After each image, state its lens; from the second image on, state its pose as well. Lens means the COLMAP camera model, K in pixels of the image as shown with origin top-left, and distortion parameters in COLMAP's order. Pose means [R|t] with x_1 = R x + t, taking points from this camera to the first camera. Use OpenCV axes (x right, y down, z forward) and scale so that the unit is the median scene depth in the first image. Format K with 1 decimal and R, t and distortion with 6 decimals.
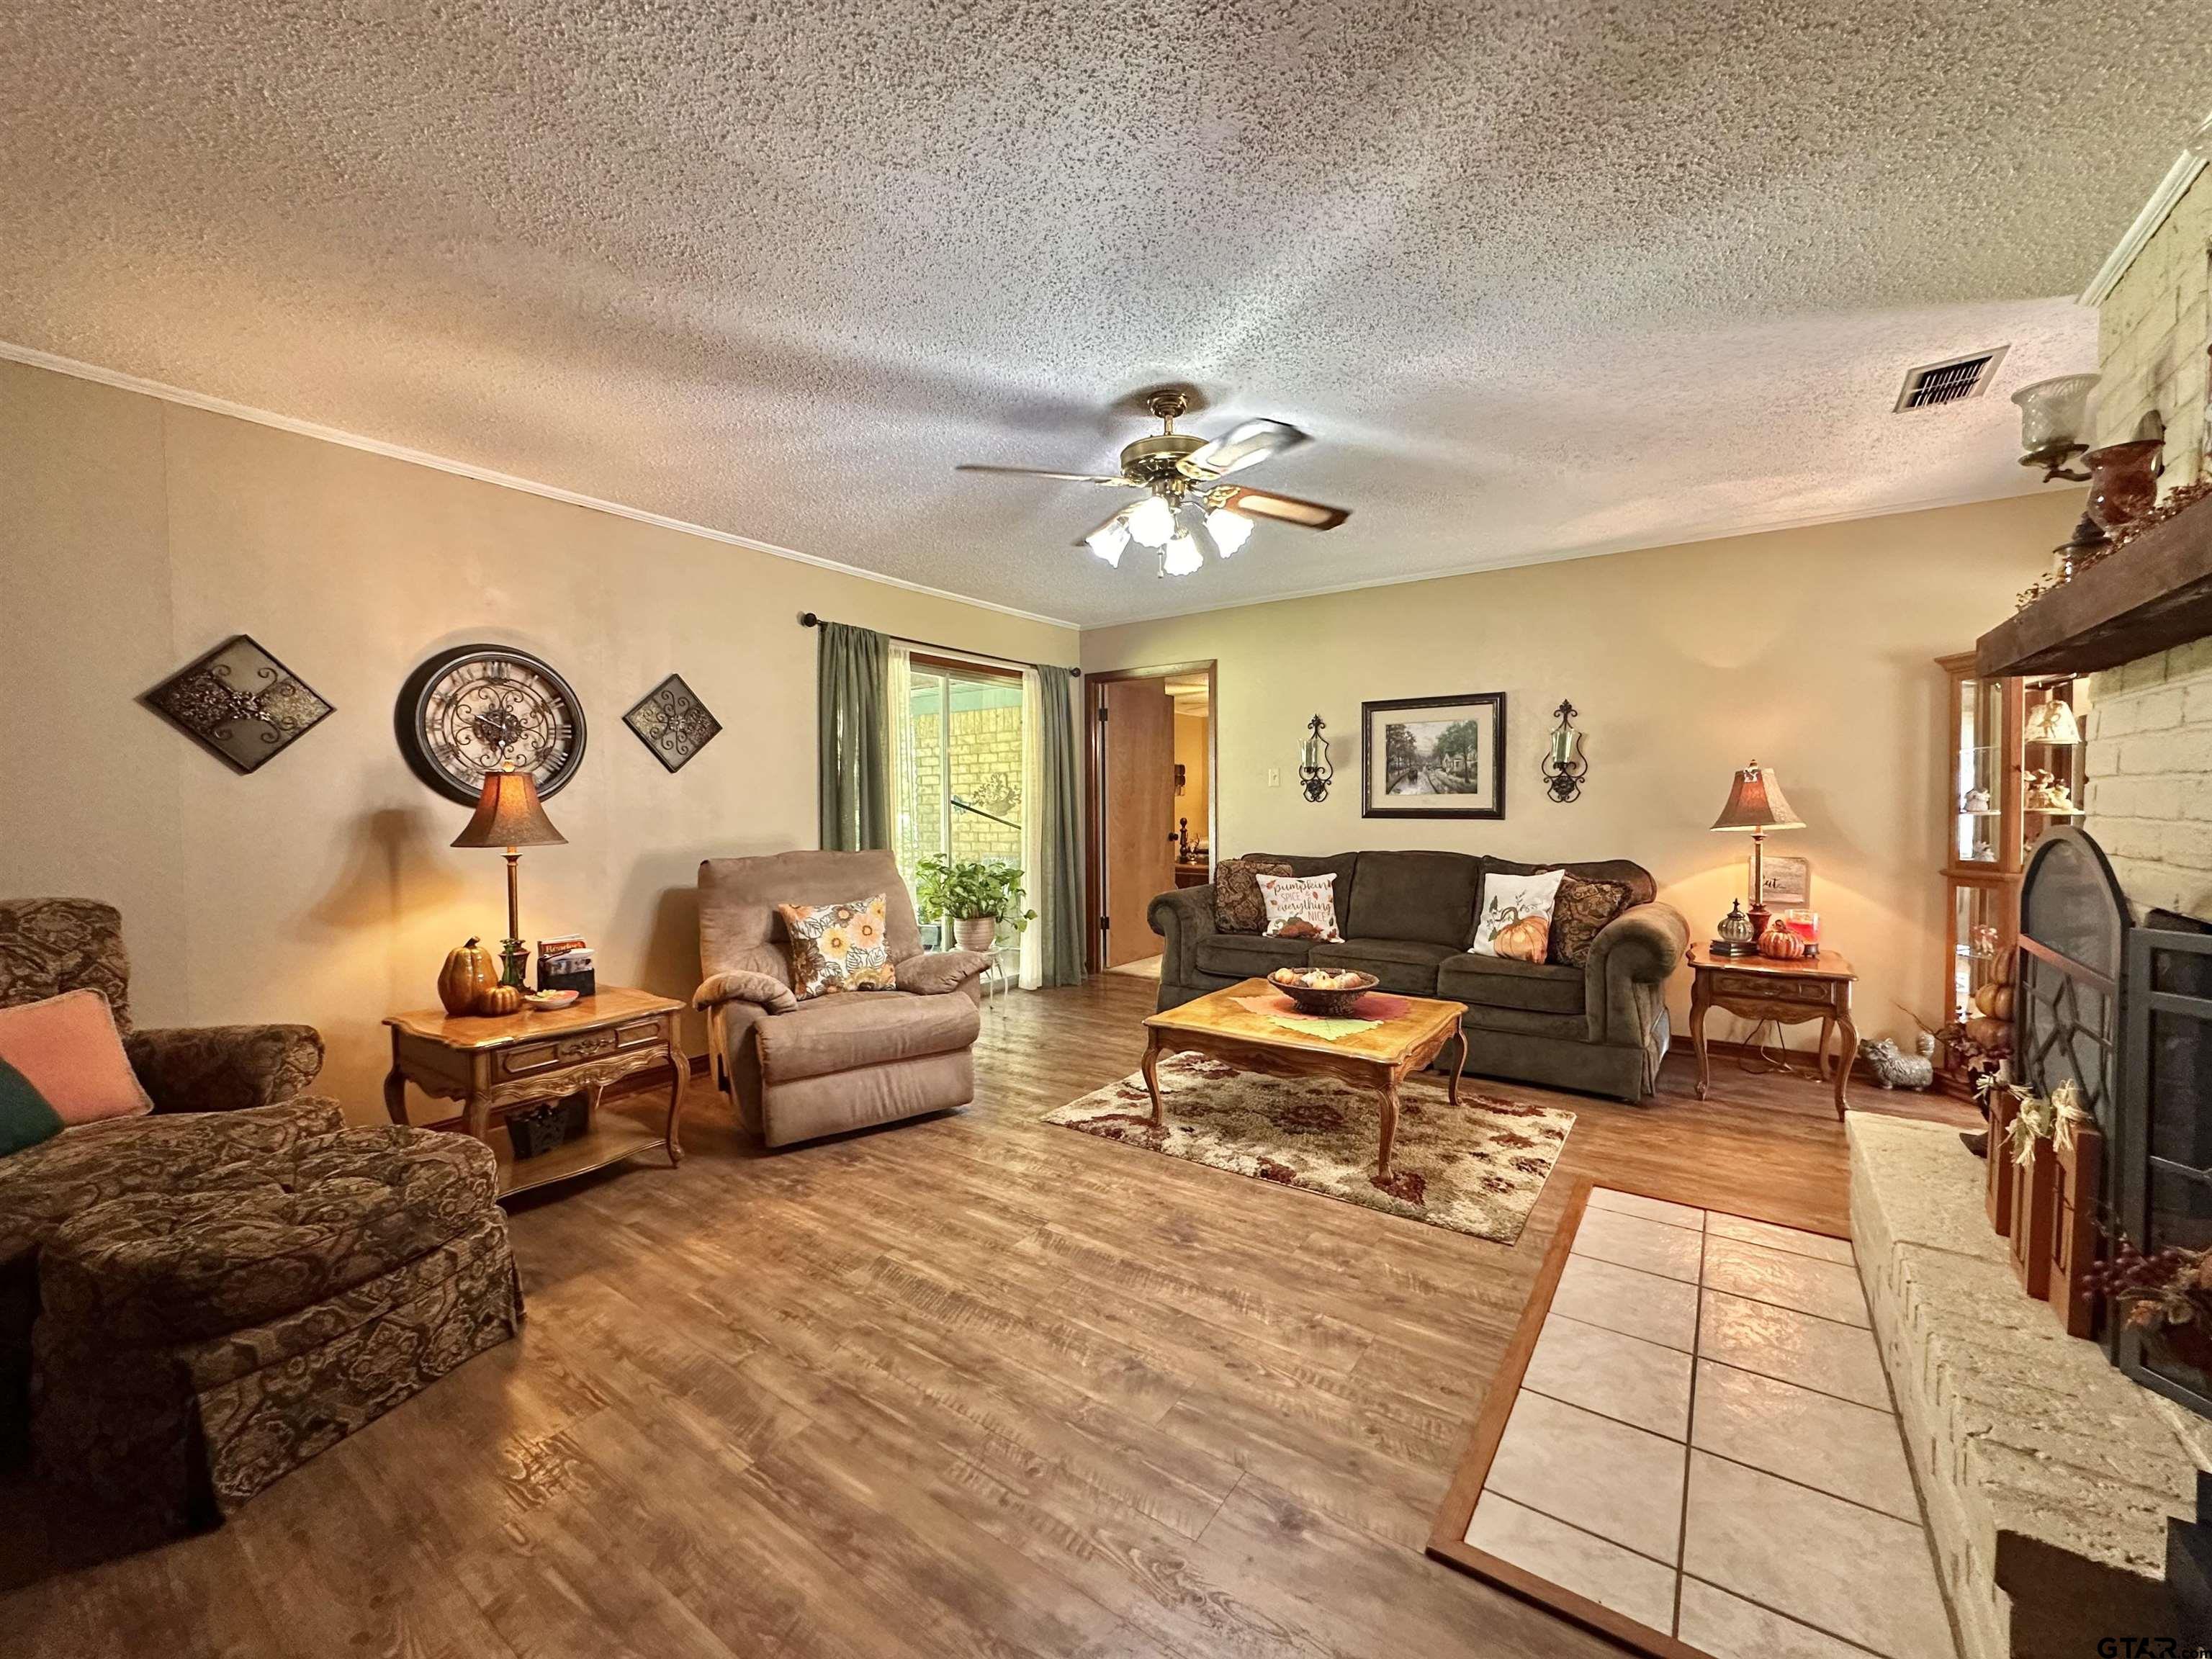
lens RADIAL K [[885.0, 0, 1107.3], [0, 885.0, 822.3], [0, 0, 1]] dist [-0.006232, 0.000478]
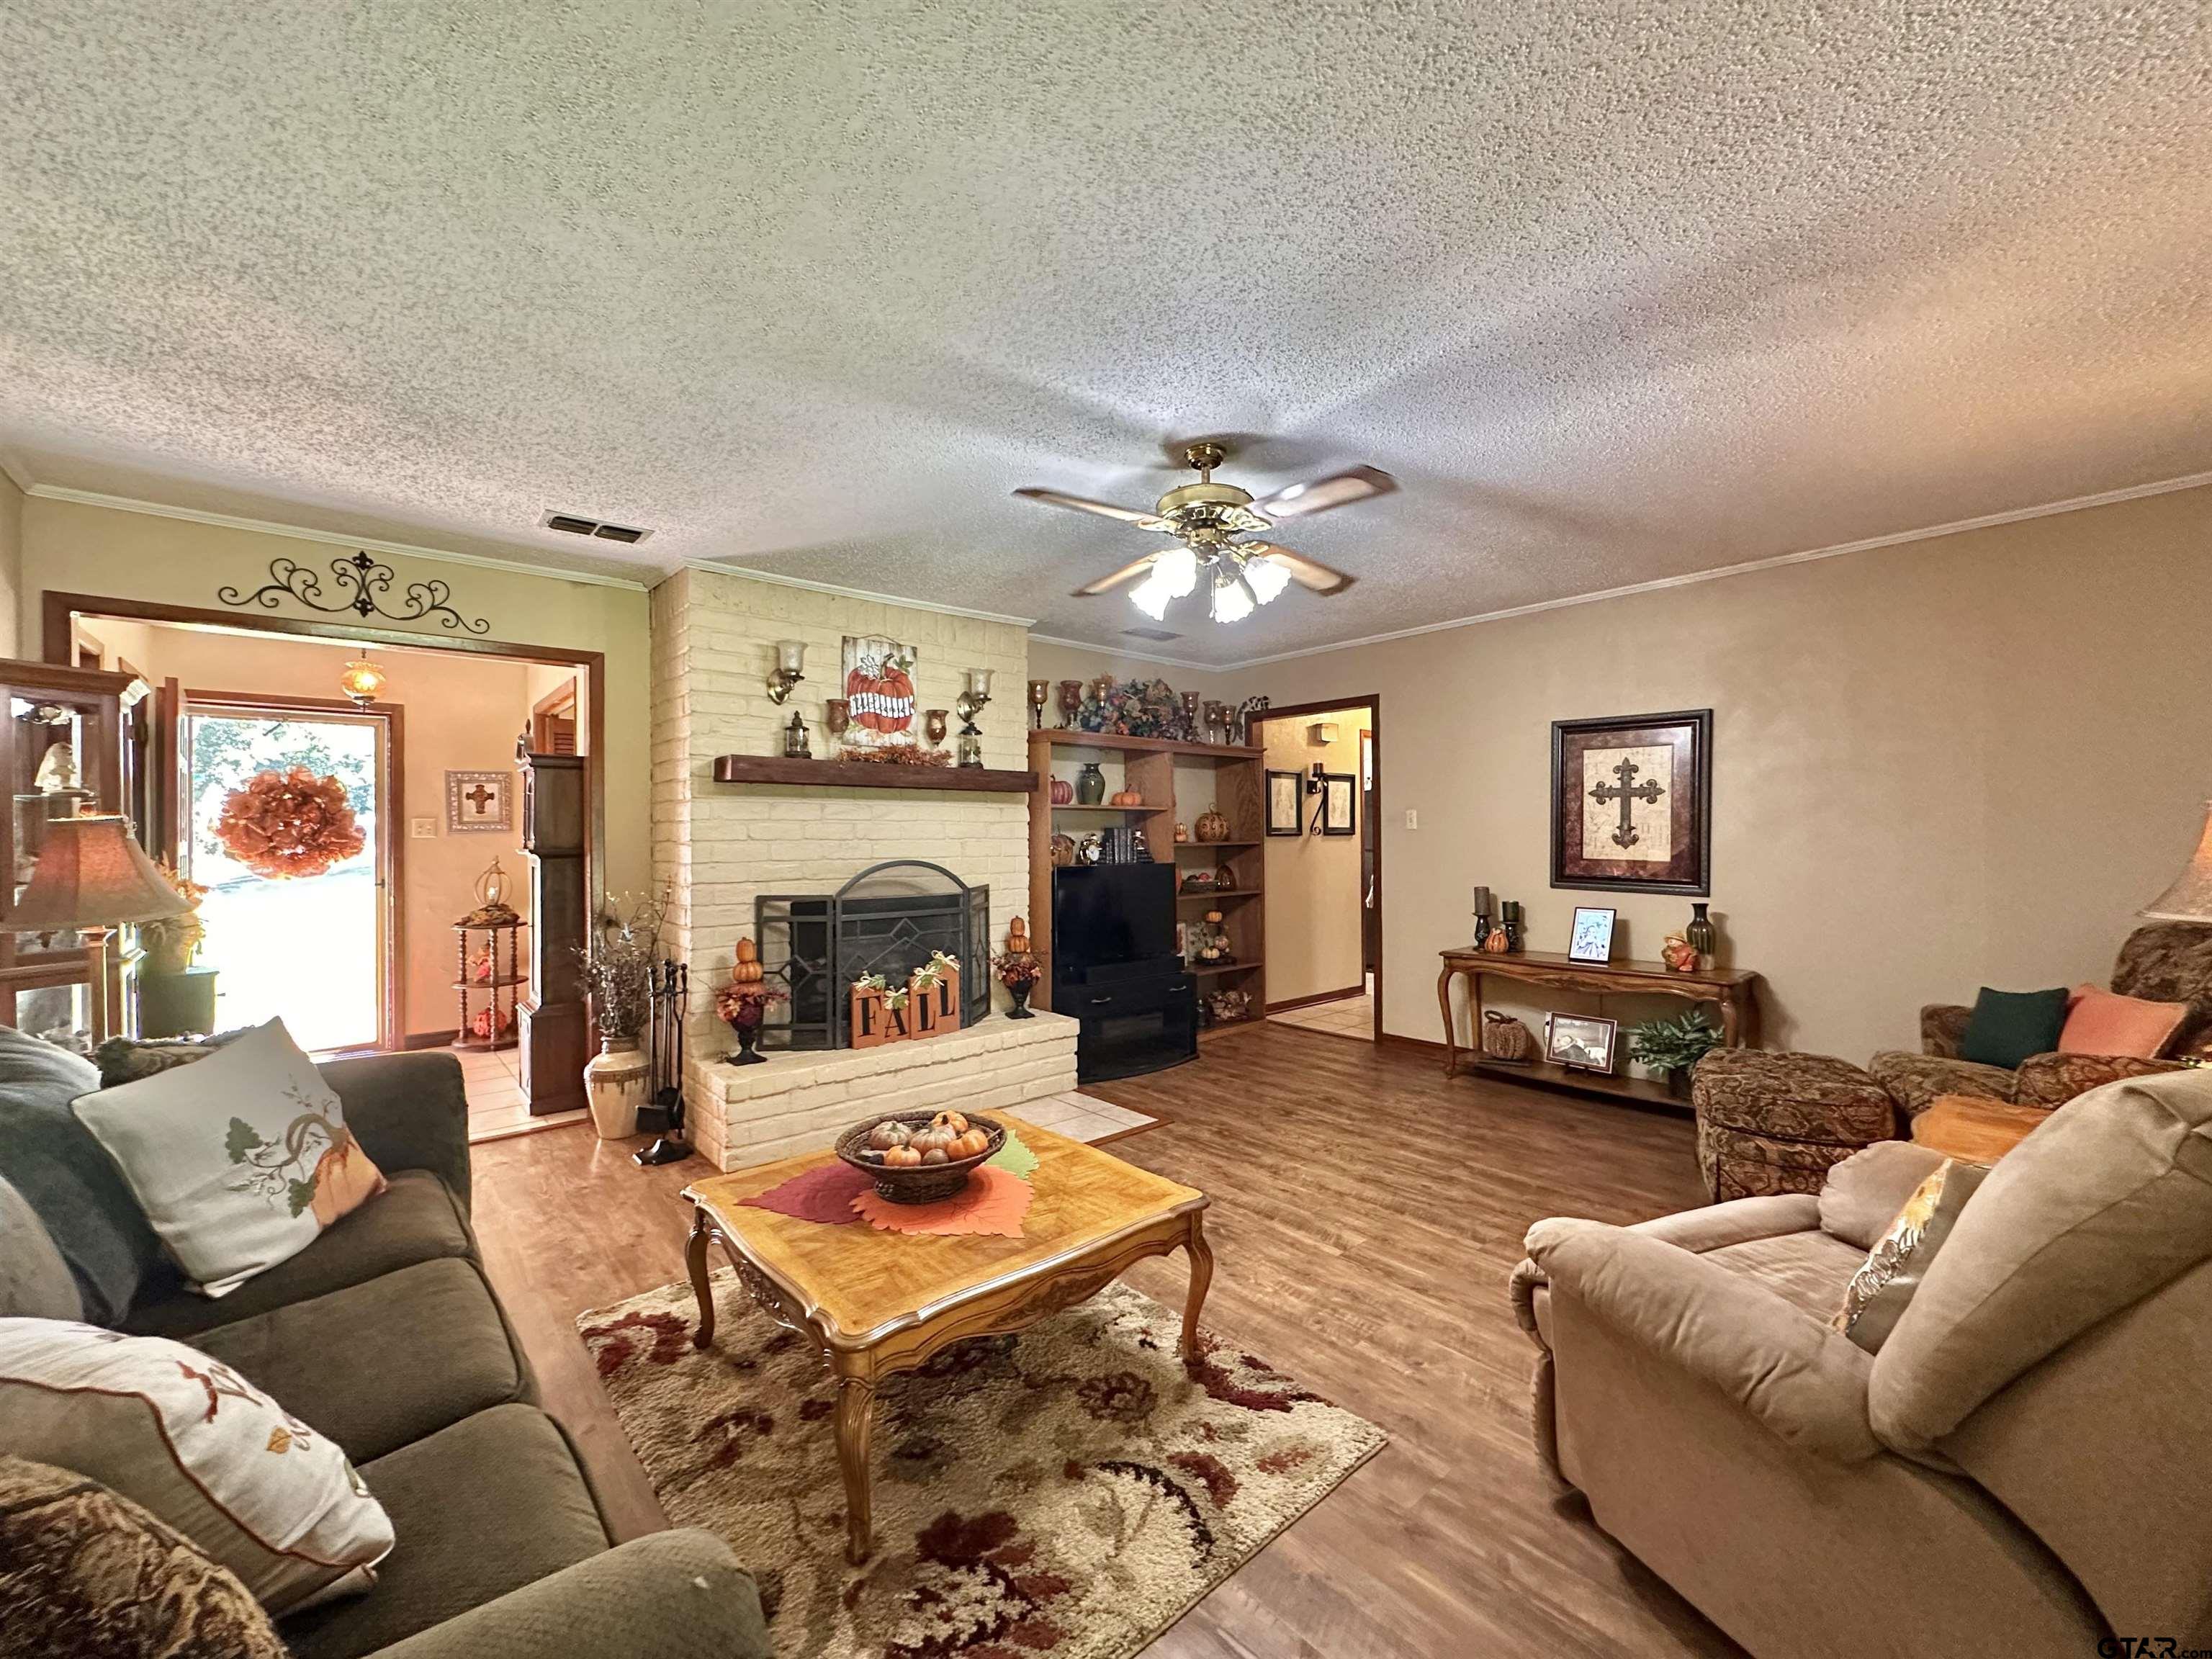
lens RADIAL K [[885.0, 0, 1108.3], [0, 885.0, 826.0], [0, 0, 1]] dist [-0.006232, 0.000478]
pose [[-0.971357, 0.013696, 0.237231, -0.042535], [0.017656, 0.999738, 0.014576, -0.056766], [-0.236969, 0.018347, -0.971344, 1.559886]]
